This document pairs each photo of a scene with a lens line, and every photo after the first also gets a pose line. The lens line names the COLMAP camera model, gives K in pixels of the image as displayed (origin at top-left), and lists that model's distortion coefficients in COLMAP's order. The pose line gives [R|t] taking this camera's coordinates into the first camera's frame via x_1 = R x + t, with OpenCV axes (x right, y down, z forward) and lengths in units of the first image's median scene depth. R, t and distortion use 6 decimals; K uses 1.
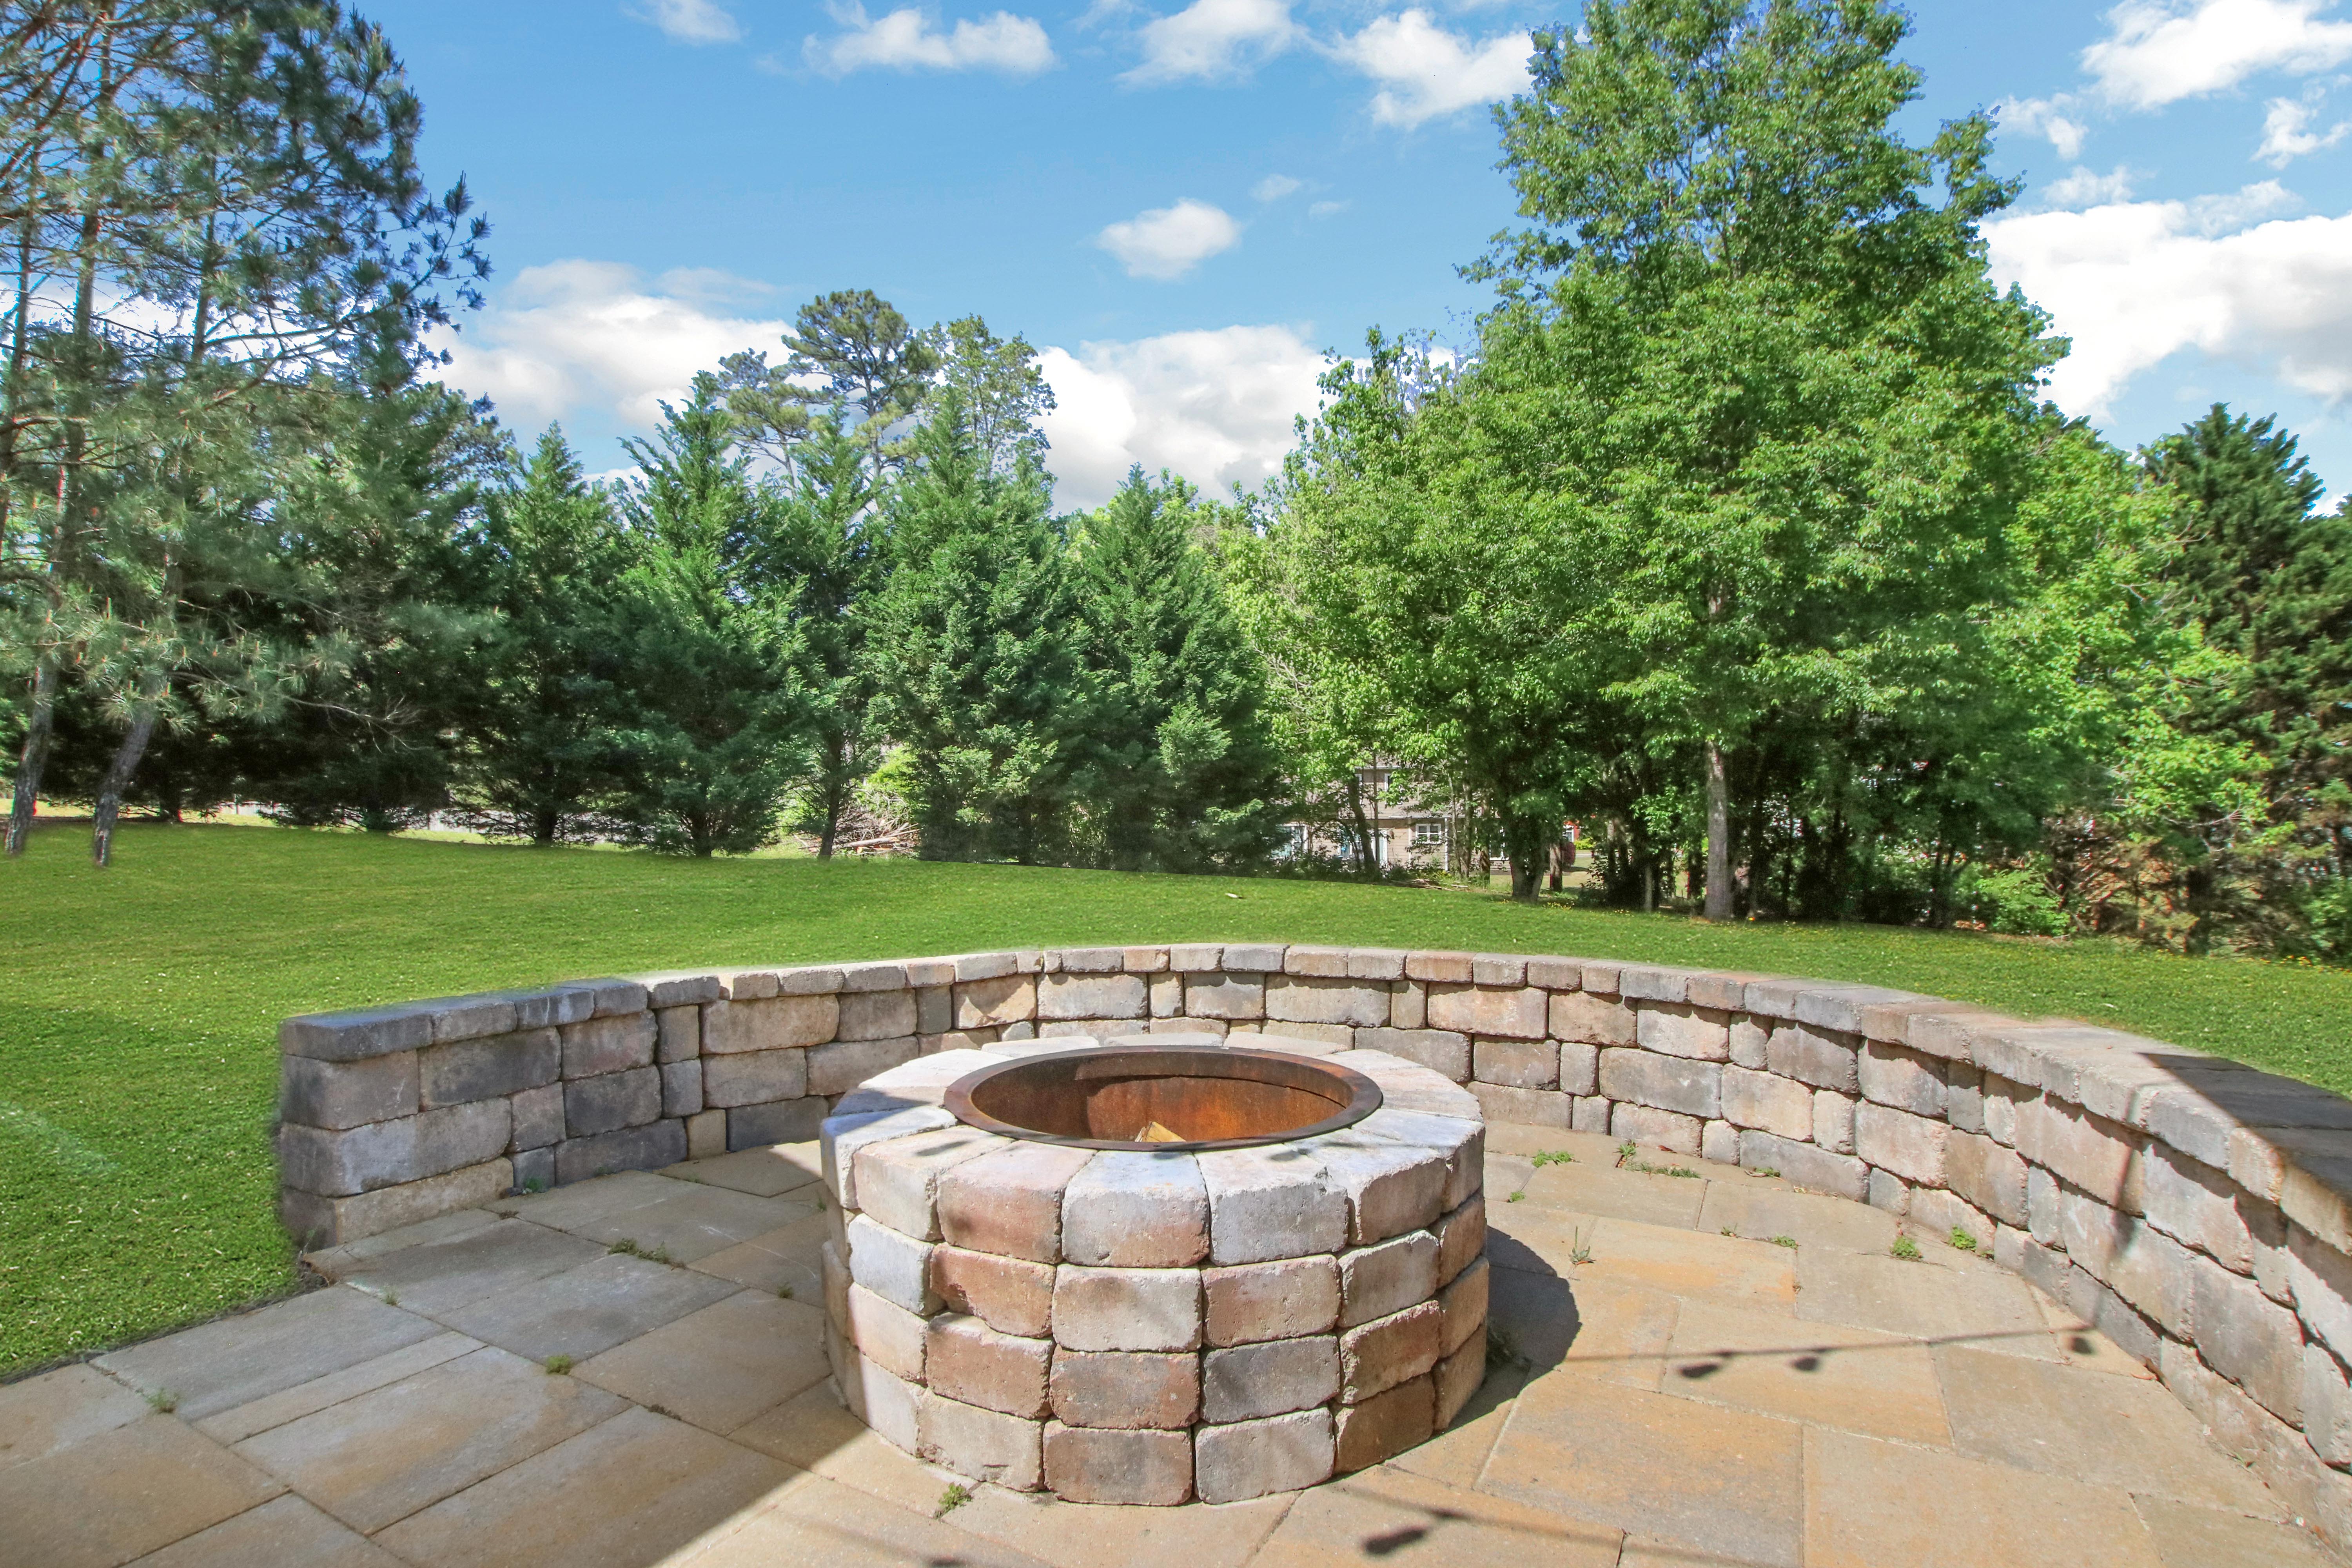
lens RADIAL K [[1166.3, 0, 1156.8], [0, 1166.3, 800.3], [0, 0, 1]] dist [-0.029432, 0.000033]
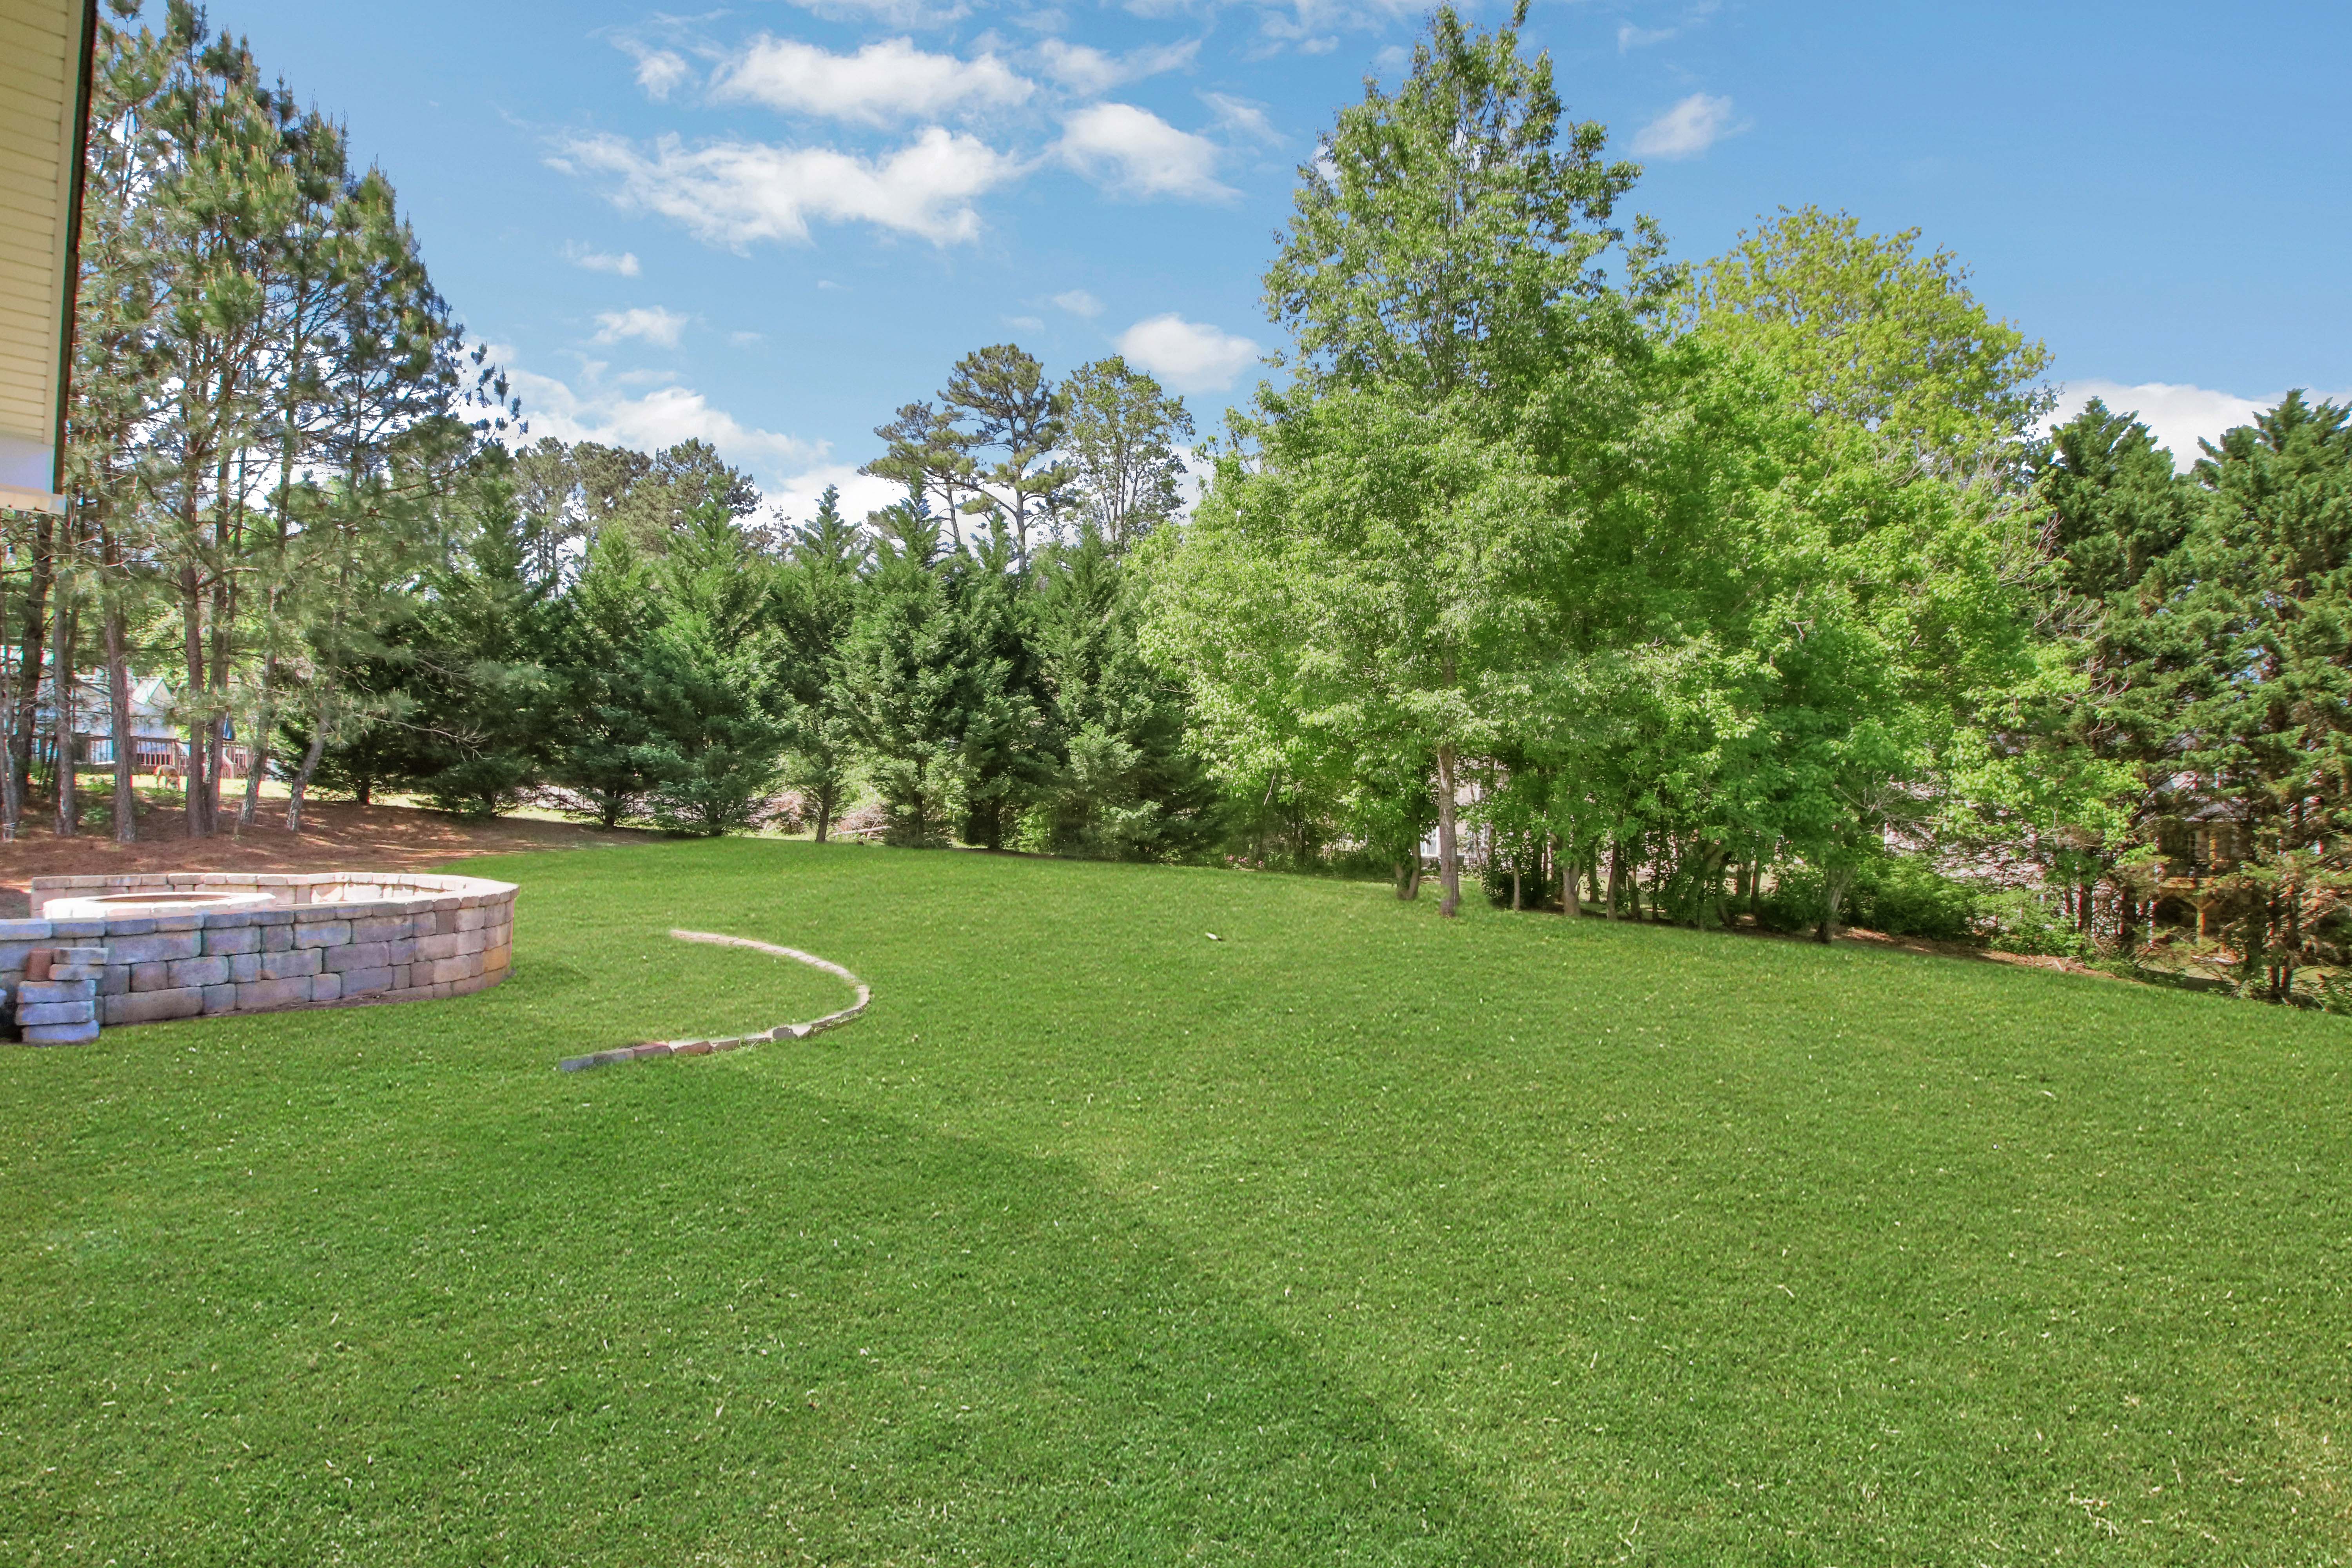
lens RADIAL K [[1166.3, 0, 1156.8], [0, 1166.3, 800.3], [0, 0, 1]] dist [-0.029432, 0.000033]
pose [[0.971158, 0.018400, -0.237725, 0.387128], [-0.016654, 0.999818, 0.009352, -0.013838], [0.237854, -0.005123, 0.971288, -0.171407]]
